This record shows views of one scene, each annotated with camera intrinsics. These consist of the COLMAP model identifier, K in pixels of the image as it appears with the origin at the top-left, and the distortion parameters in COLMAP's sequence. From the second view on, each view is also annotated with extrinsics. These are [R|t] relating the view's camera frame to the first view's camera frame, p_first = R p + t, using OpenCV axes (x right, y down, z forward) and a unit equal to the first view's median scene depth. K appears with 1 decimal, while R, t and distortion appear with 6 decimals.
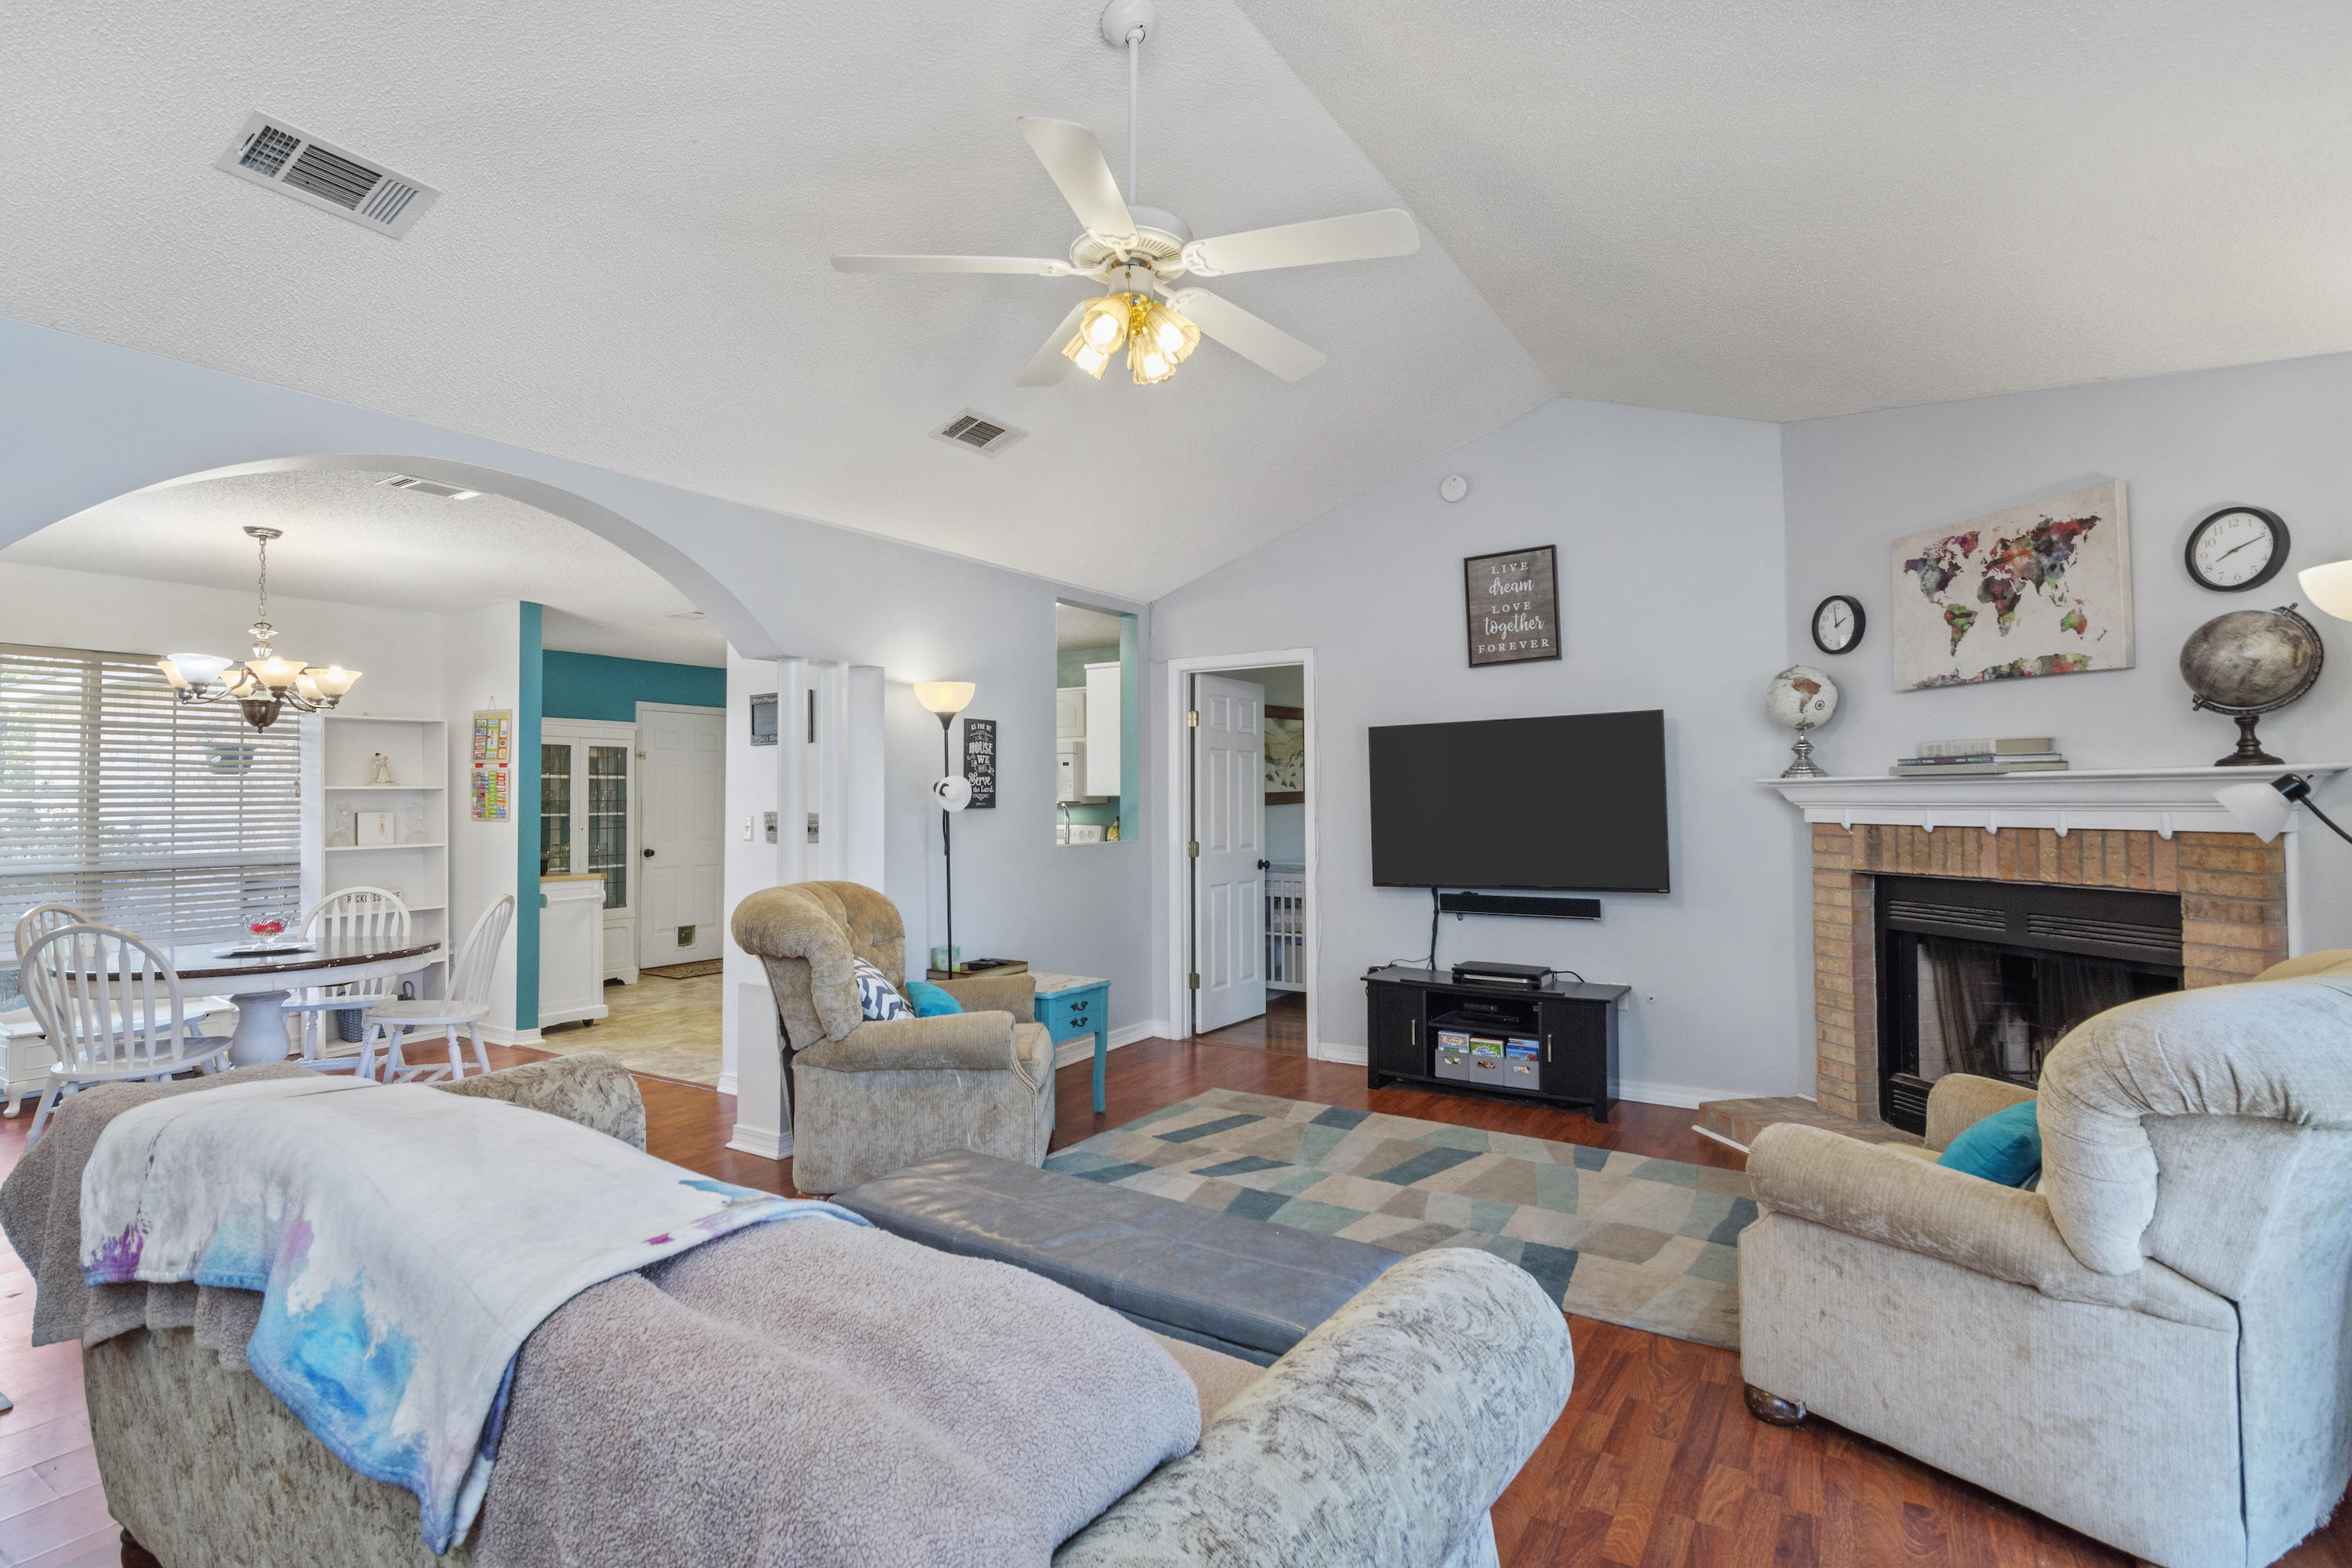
lens RADIAL K [[1137.7, 0, 1155.0], [0, 1137.7, 772.1], [0, 0, 1]] dist [0.000058, 0.000492]
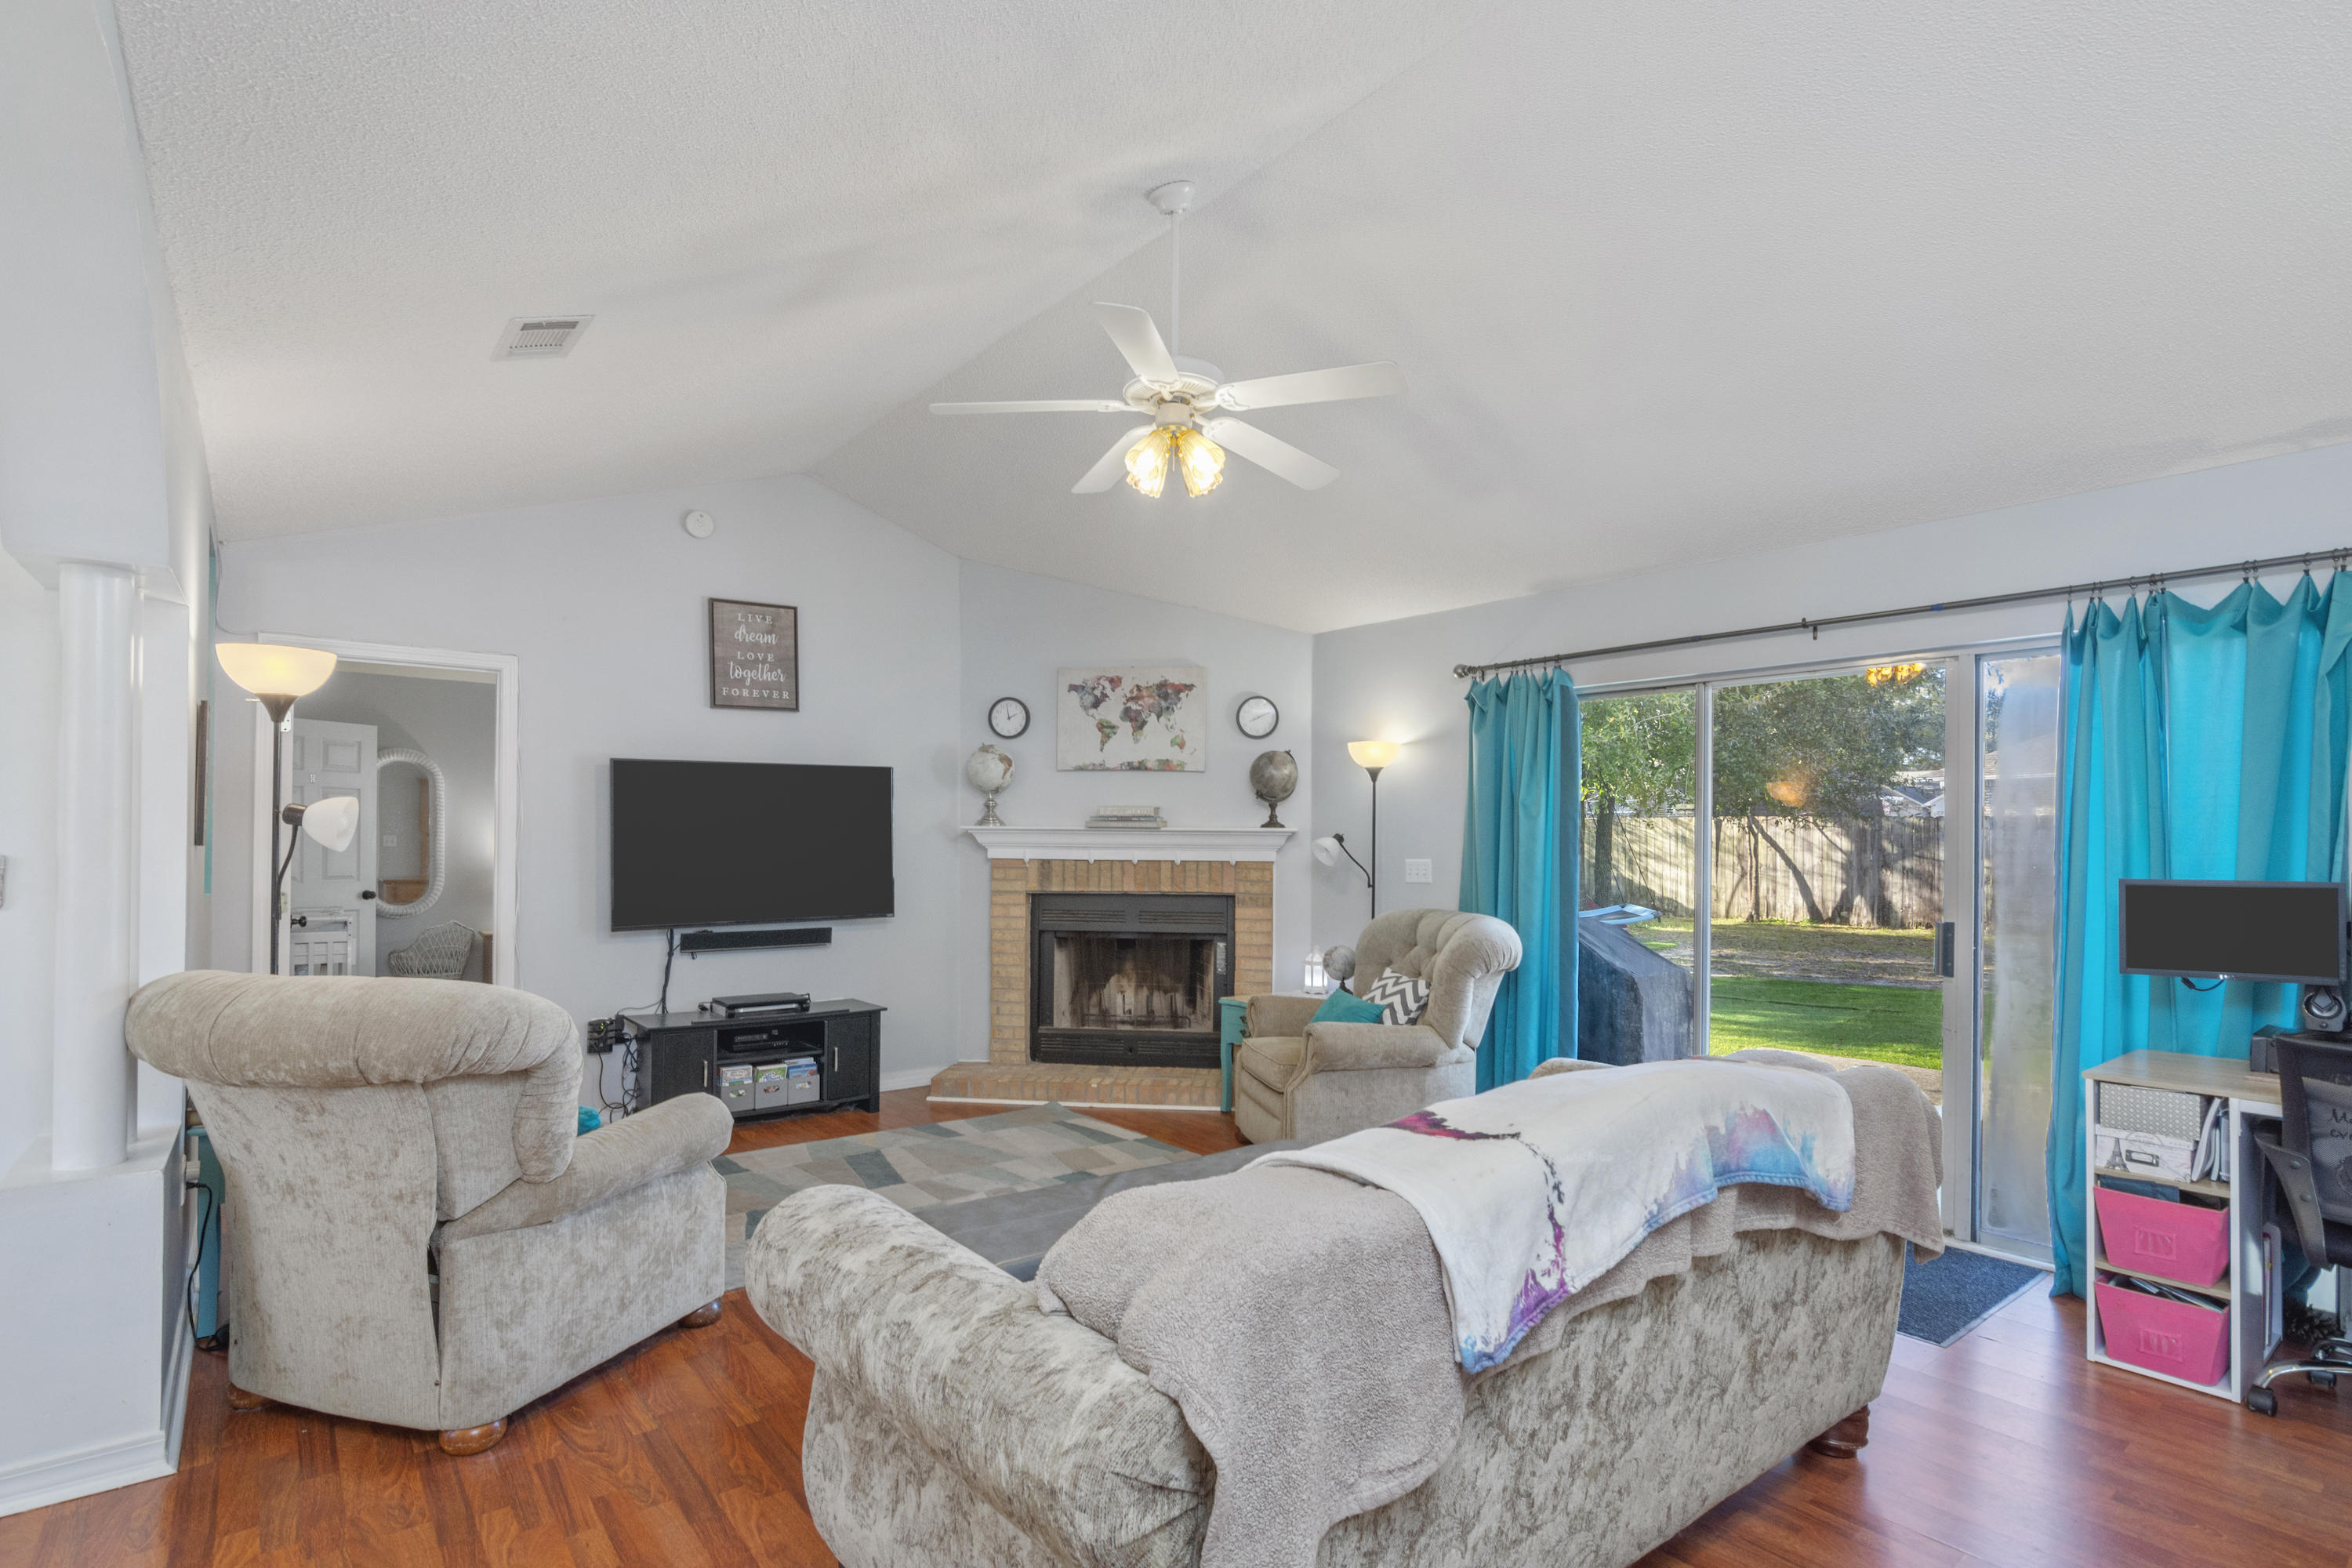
lens RADIAL K [[1147.8, 0, 1190.8], [0, 1147.8, 834.7], [0, 0, 1]] dist [-0.004571, -0.000716]
pose [[0.313131, 0.012646, 0.949626, -0.620231], [-0.033538, 0.999435, -0.002250, 0.009731], [-0.949118, -0.031144, 0.313378, 0.309620]]
